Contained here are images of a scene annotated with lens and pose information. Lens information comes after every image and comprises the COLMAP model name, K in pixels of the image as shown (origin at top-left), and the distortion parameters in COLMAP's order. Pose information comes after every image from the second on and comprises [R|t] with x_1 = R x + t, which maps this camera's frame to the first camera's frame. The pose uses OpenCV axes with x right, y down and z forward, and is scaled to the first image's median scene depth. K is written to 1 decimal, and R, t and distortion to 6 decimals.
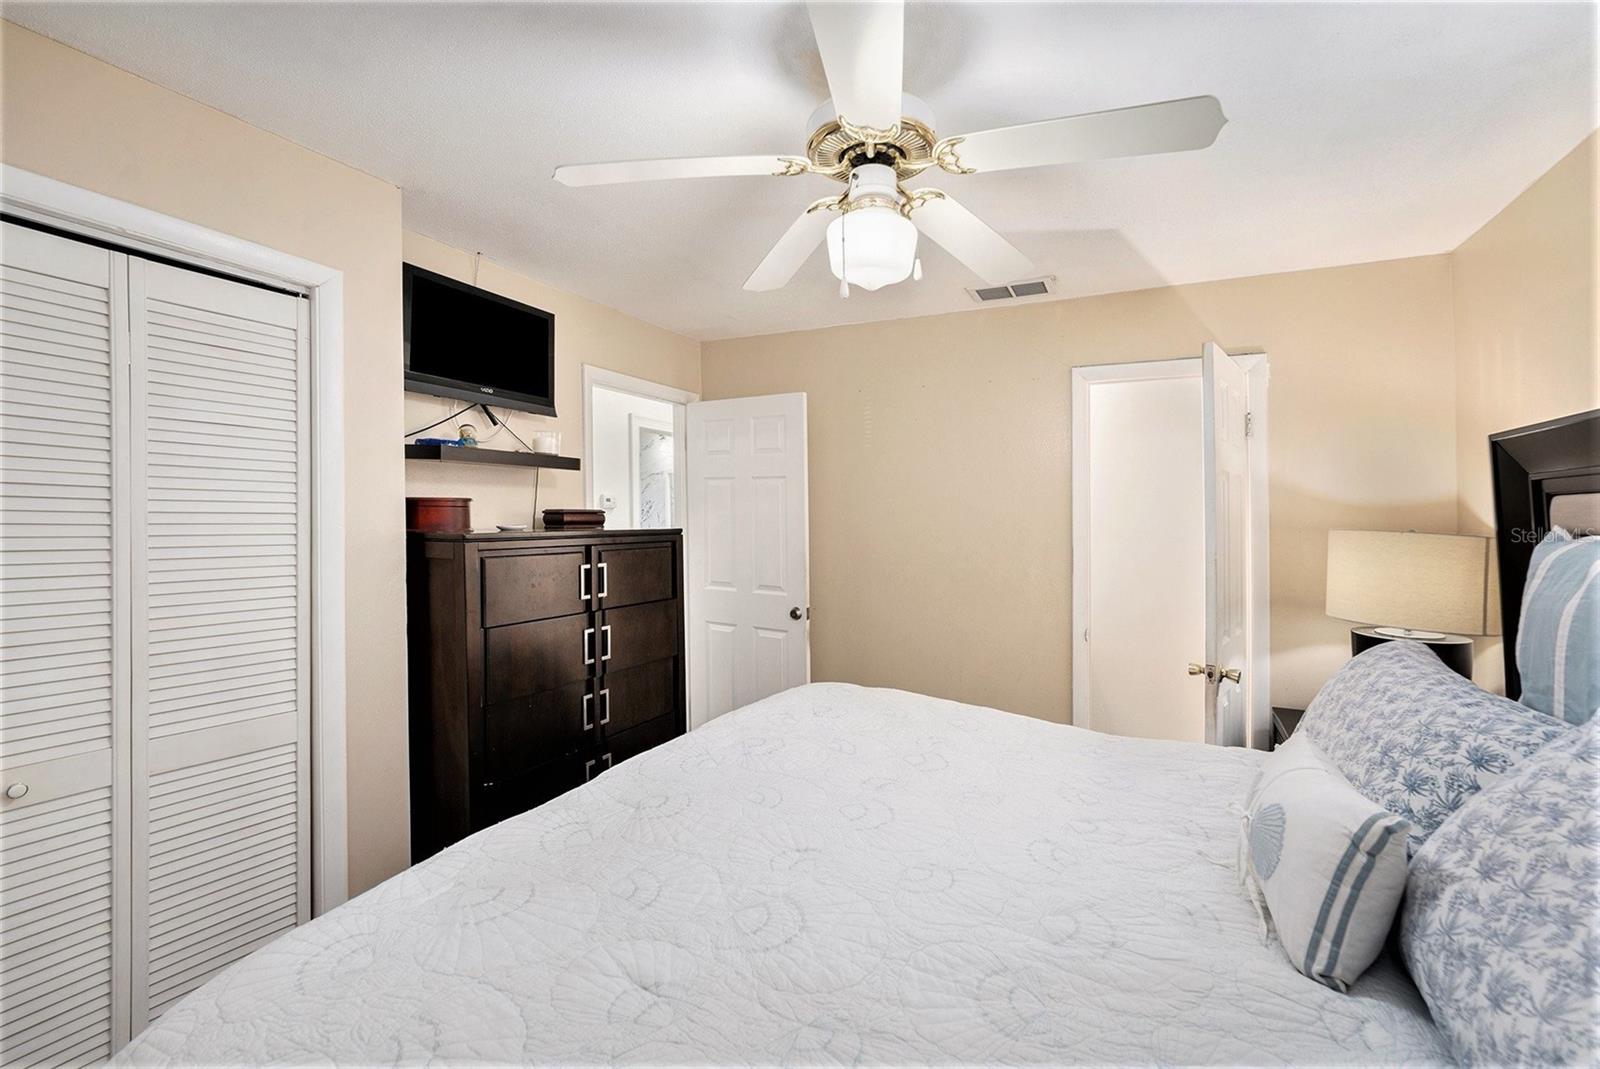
lens RADIAL K [[669.9, 0, 800.0], [0, 669.9, 534.5], [0, 0, 1]] dist [-0.018456, 0.000041]
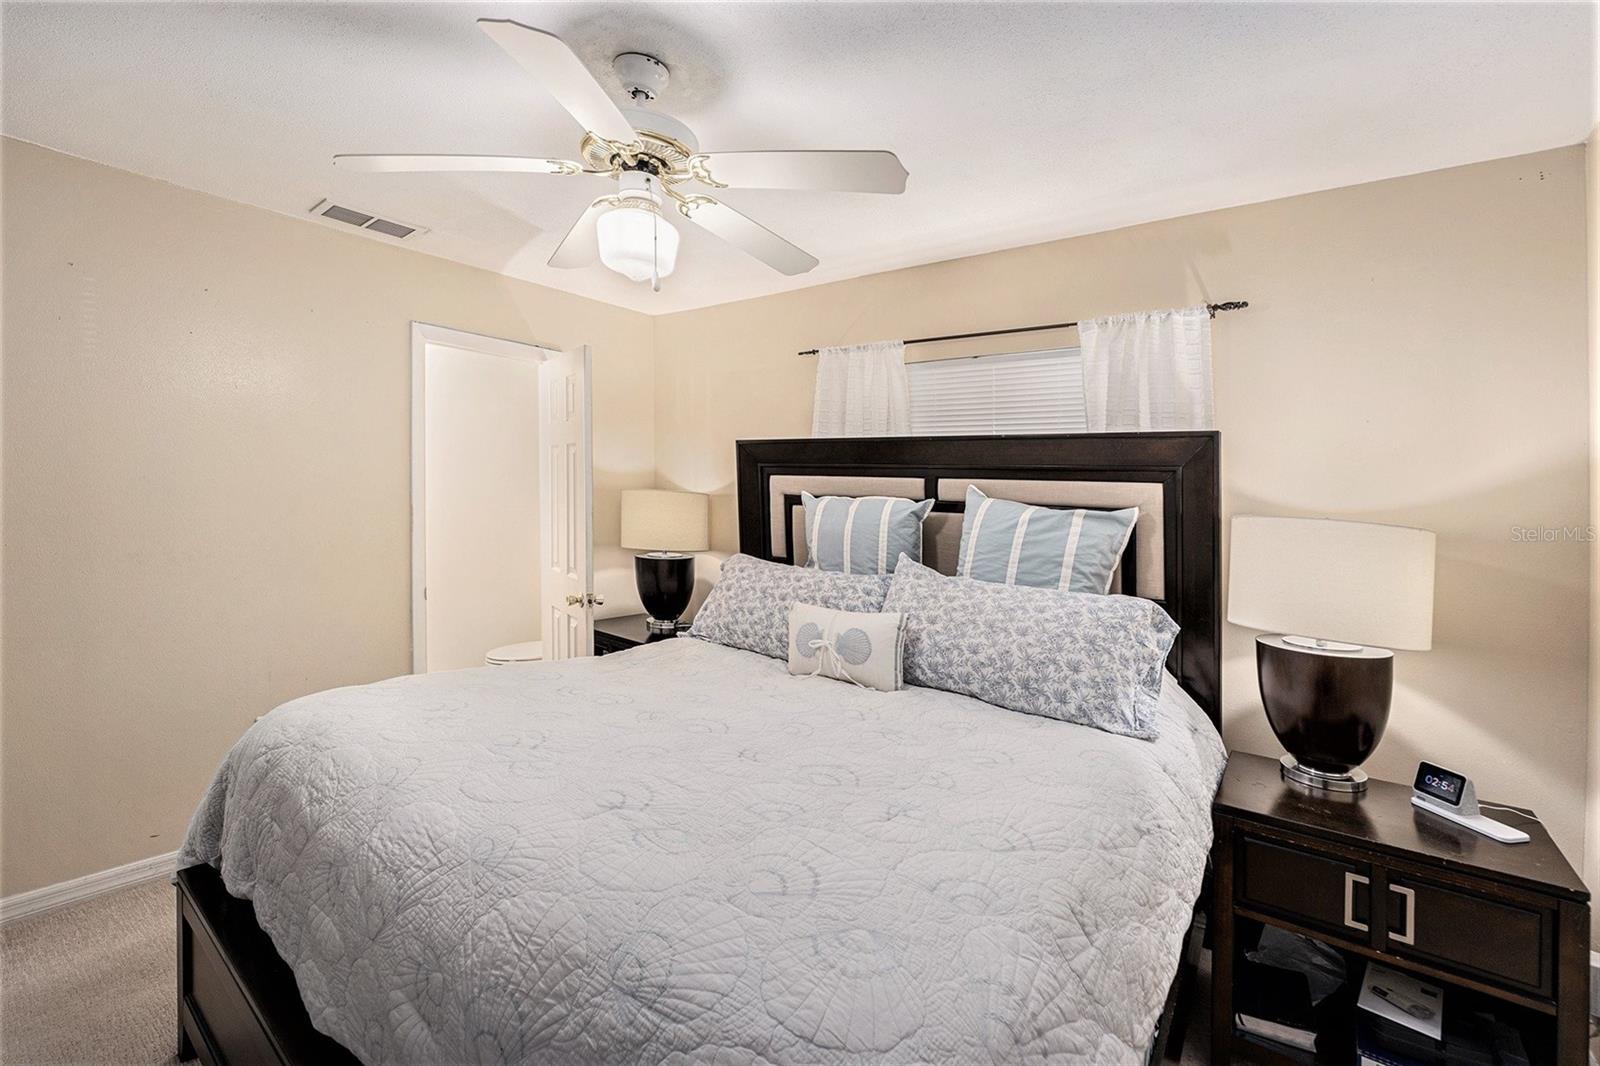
lens RADIAL K [[679.0, 0, 811.3], [0, 679.0, 501.0], [0, 0, 1]] dist [-0.024456, -0.000264]
pose [[0.200983, -0.022378, 0.979339, -0.879263], [-0.003897, 0.999713, 0.023643, -0.025301], [-0.979587, -0.008568, 0.200838, 0.451351]]
